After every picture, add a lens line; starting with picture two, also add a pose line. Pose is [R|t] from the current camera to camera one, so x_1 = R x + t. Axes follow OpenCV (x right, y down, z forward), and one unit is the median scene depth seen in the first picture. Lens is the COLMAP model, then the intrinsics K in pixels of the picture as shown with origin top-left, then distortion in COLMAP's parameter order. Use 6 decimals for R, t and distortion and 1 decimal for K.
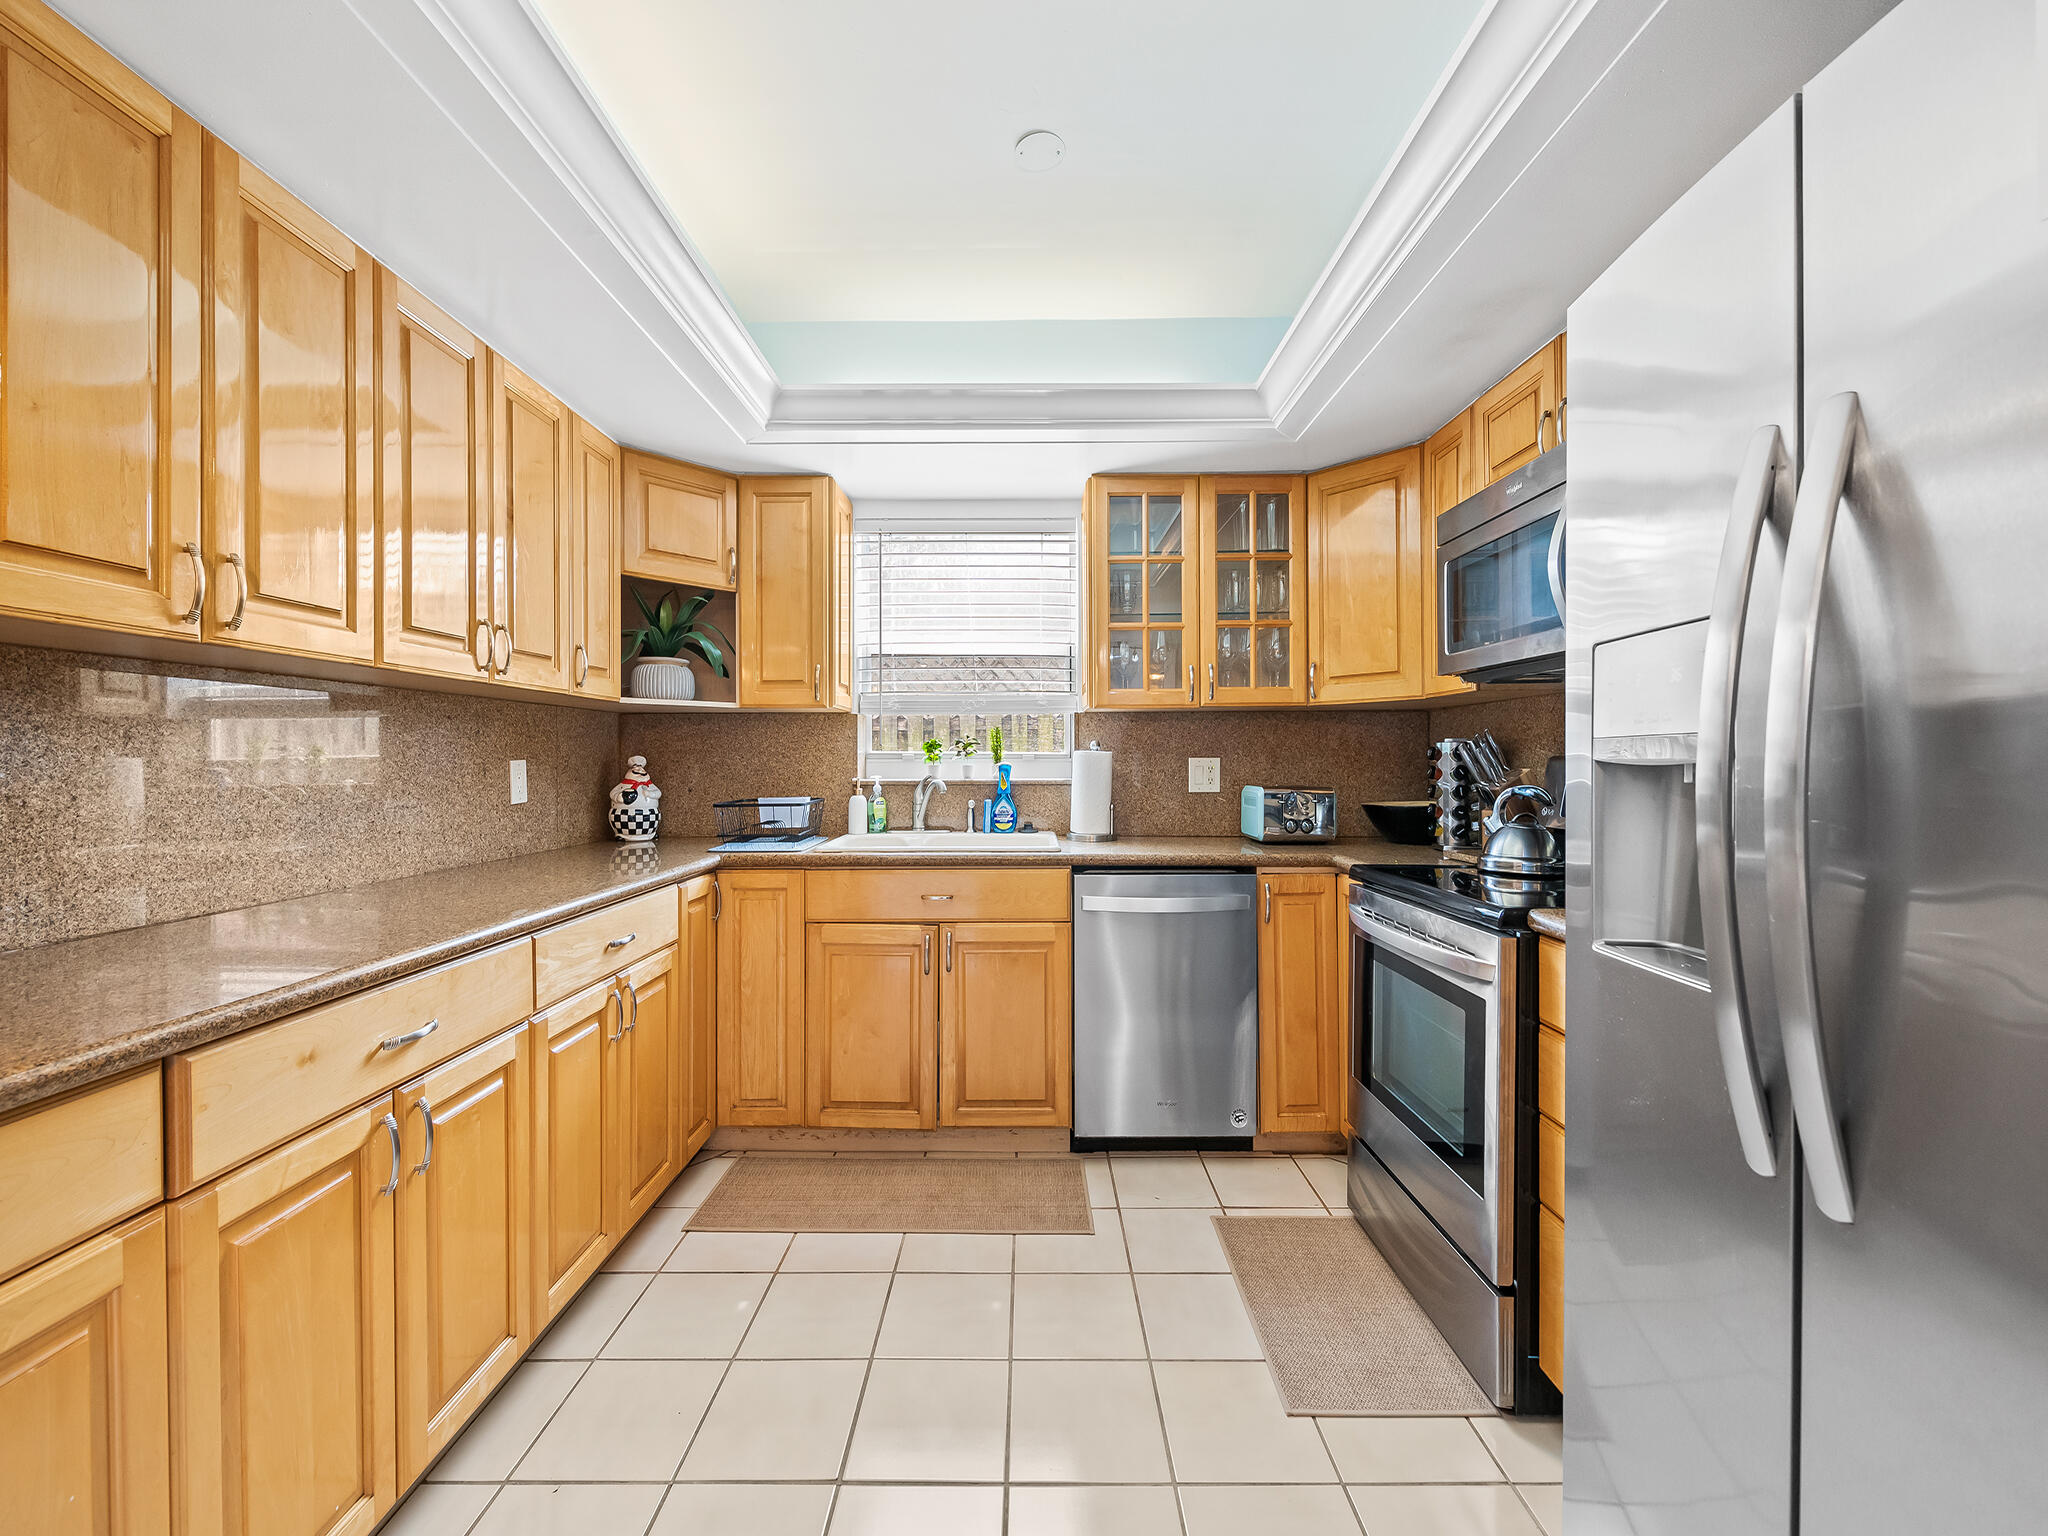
lens RADIAL K [[813.1, 0, 1029.2], [0, 813.1, 764.7], [0, 0, 1]] dist [0.004499, -0.004655]
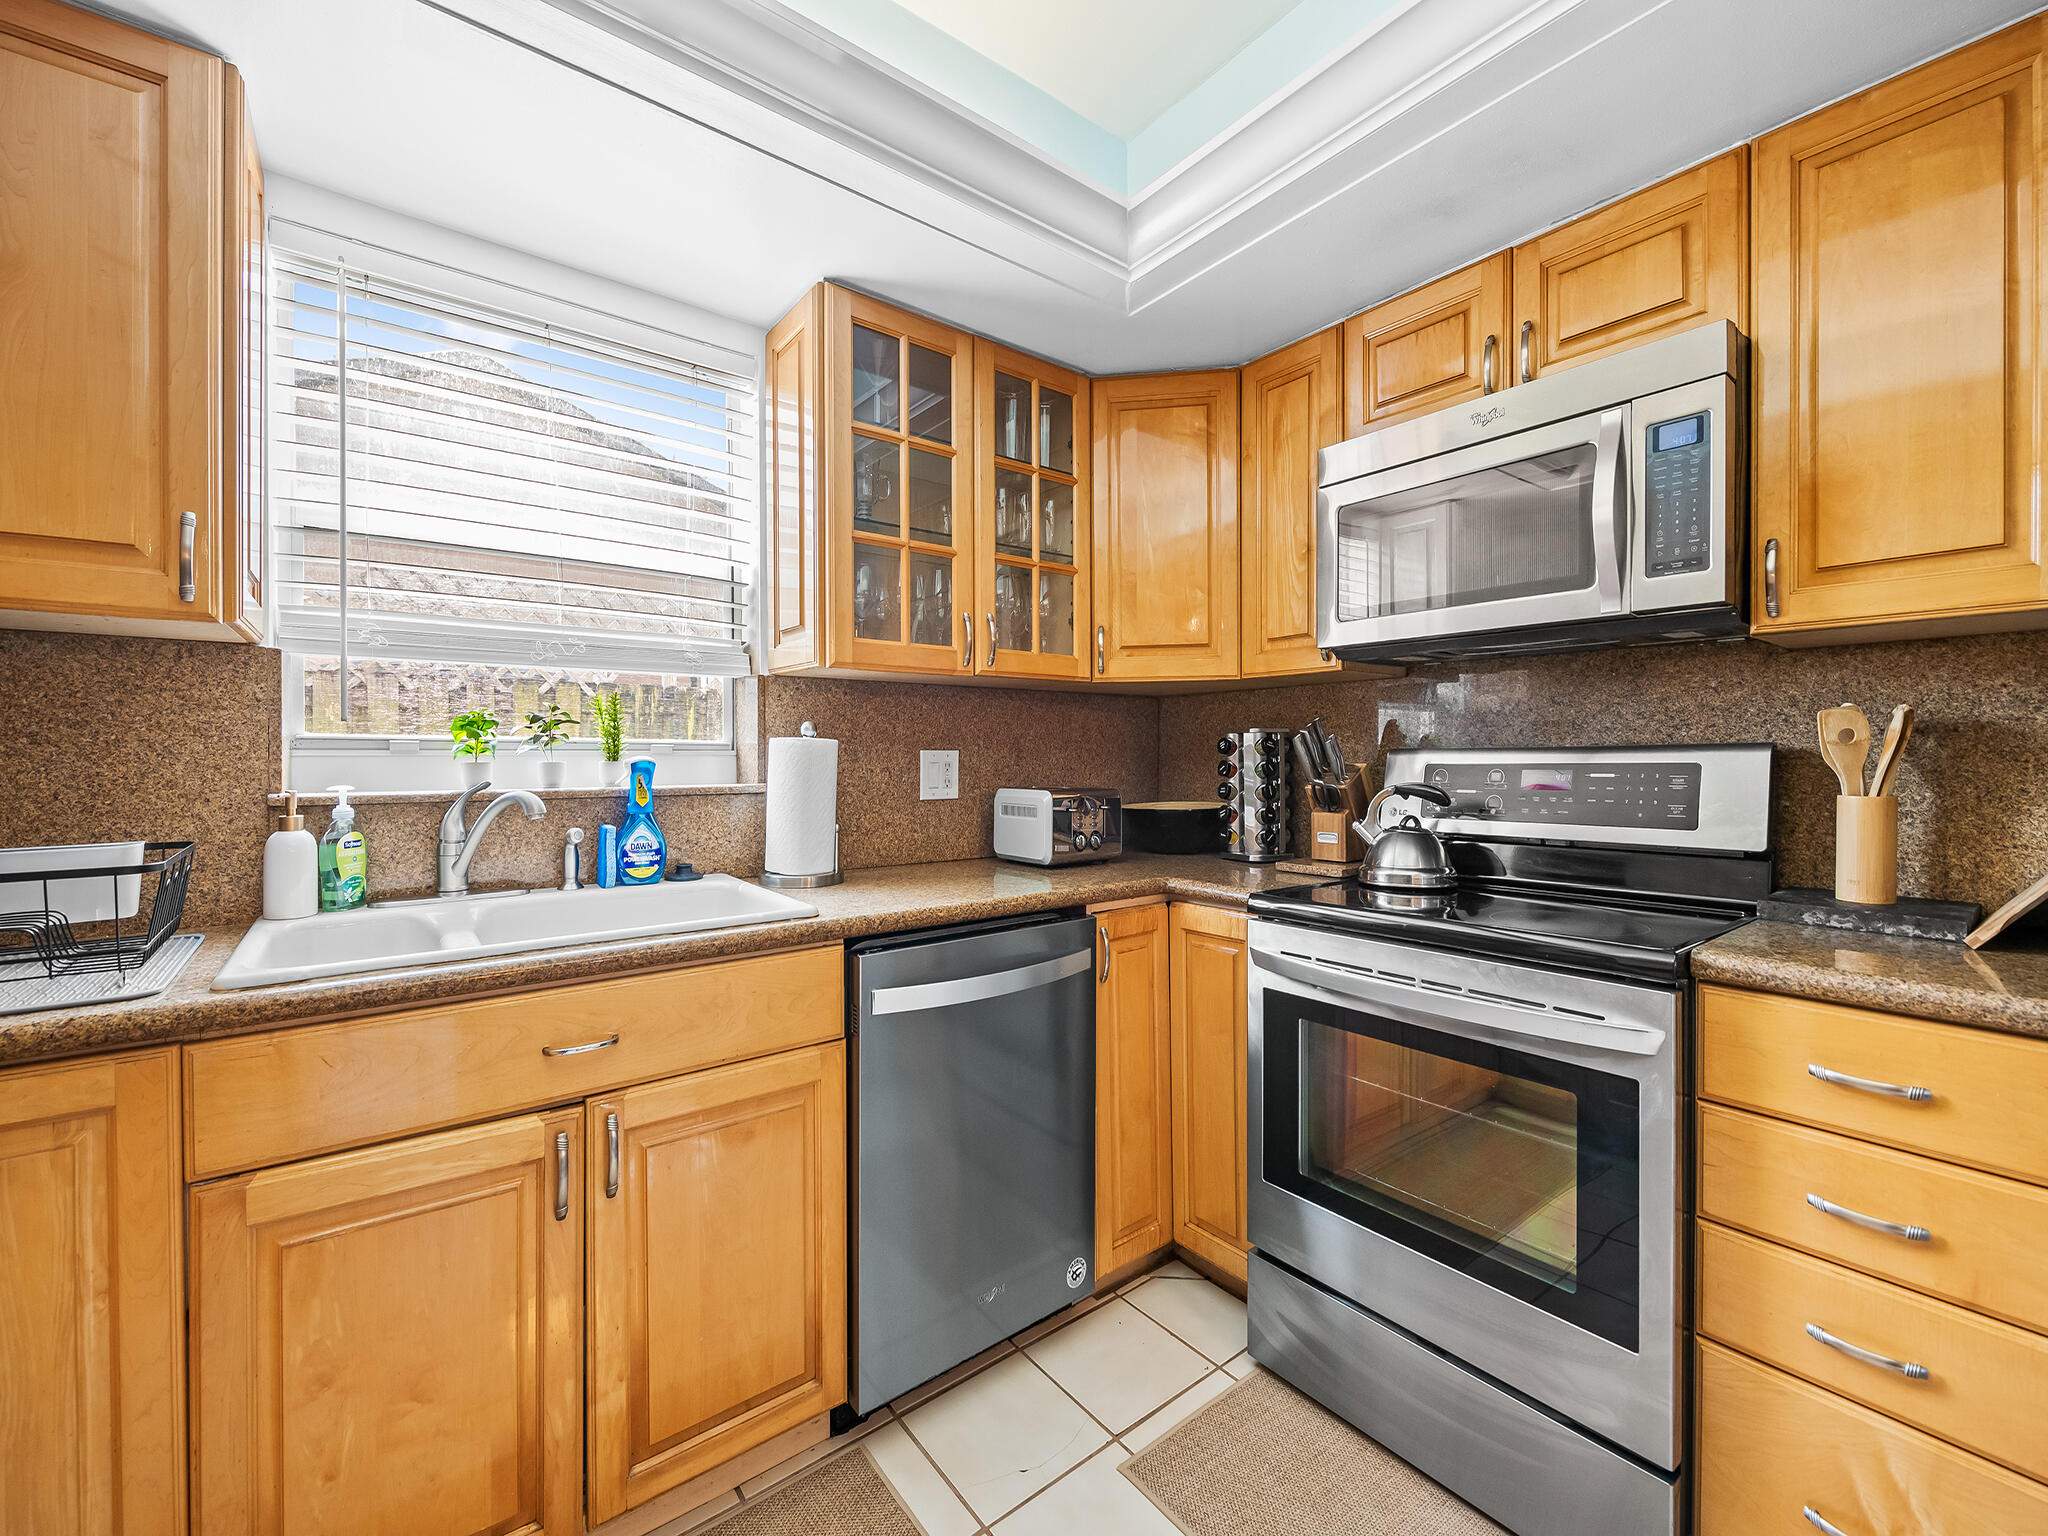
lens RADIAL K [[838.7, 0, 1029.0], [0, 838.7, 761.4], [0, 0, 1]] dist [-0.000796, -0.000593]
pose [[0.788045, -0.002858, 0.615611, -0.188713], [0.002052, 0.999996, 0.002016, -0.000278], [-0.615615, -0.000325, 0.788047, 0.421187]]
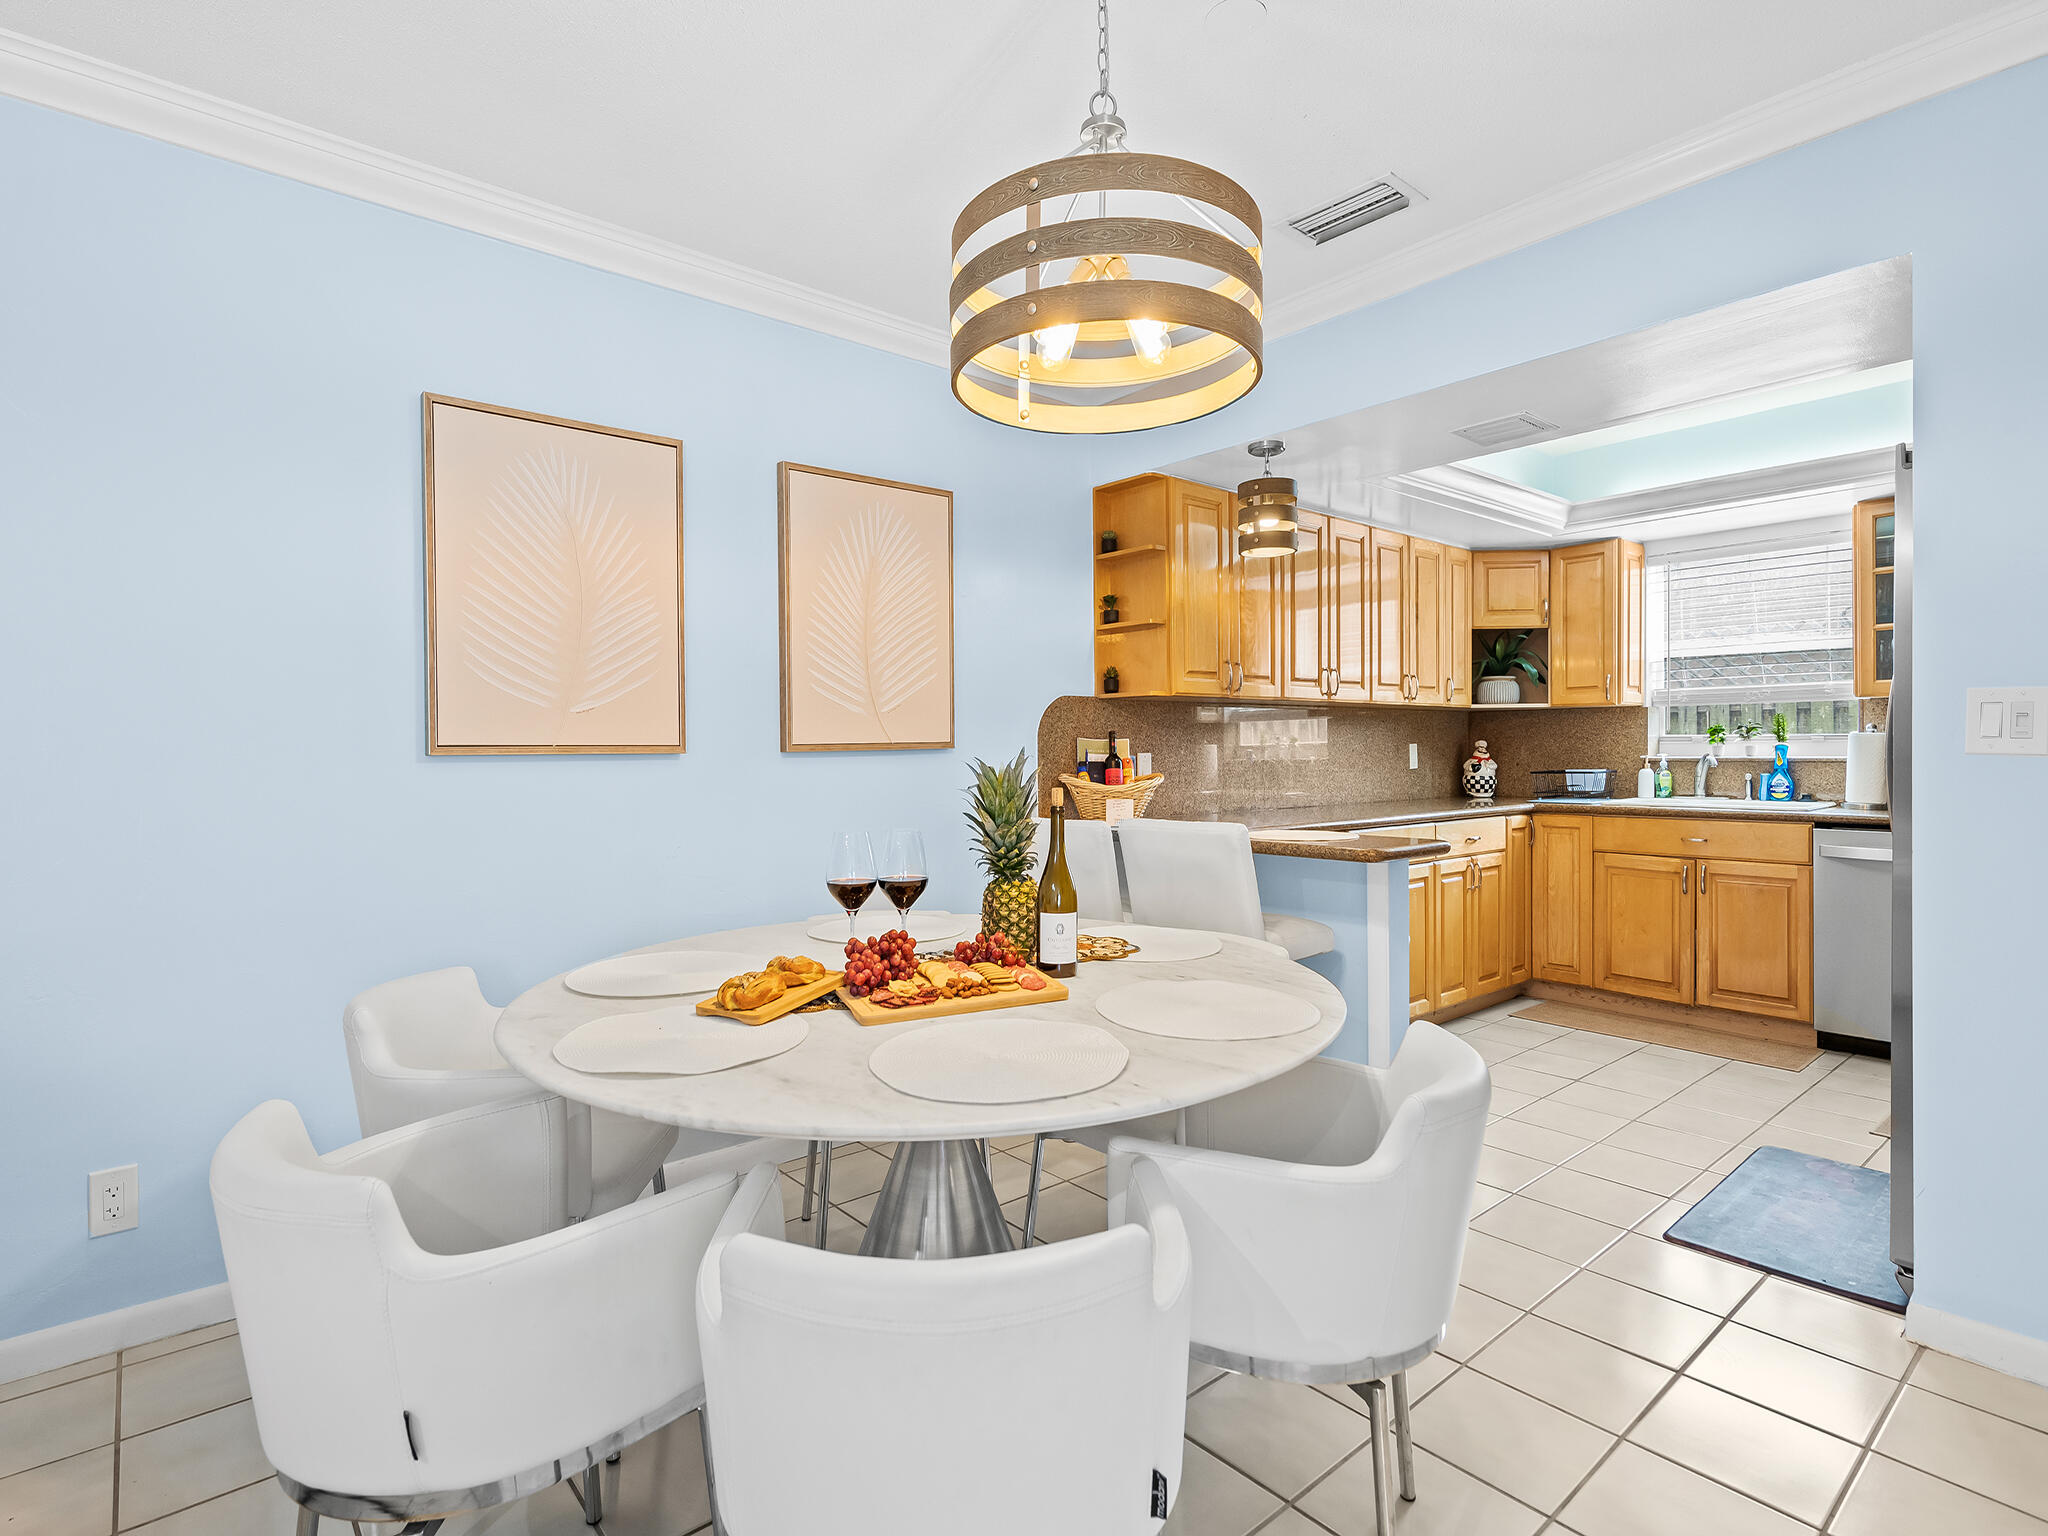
lens RADIAL K [[1045.2, 0, 1004.7], [0, 1045.2, 759.6], [0, 0, 1]] dist [0.001205, -0.000460]
pose [[0.642821, 0.003956, -0.766006, 0.456120], [0.002037, 0.999974, 0.006874, 0.009556], [0.766013, -0.005979, 0.642797, -0.966731]]
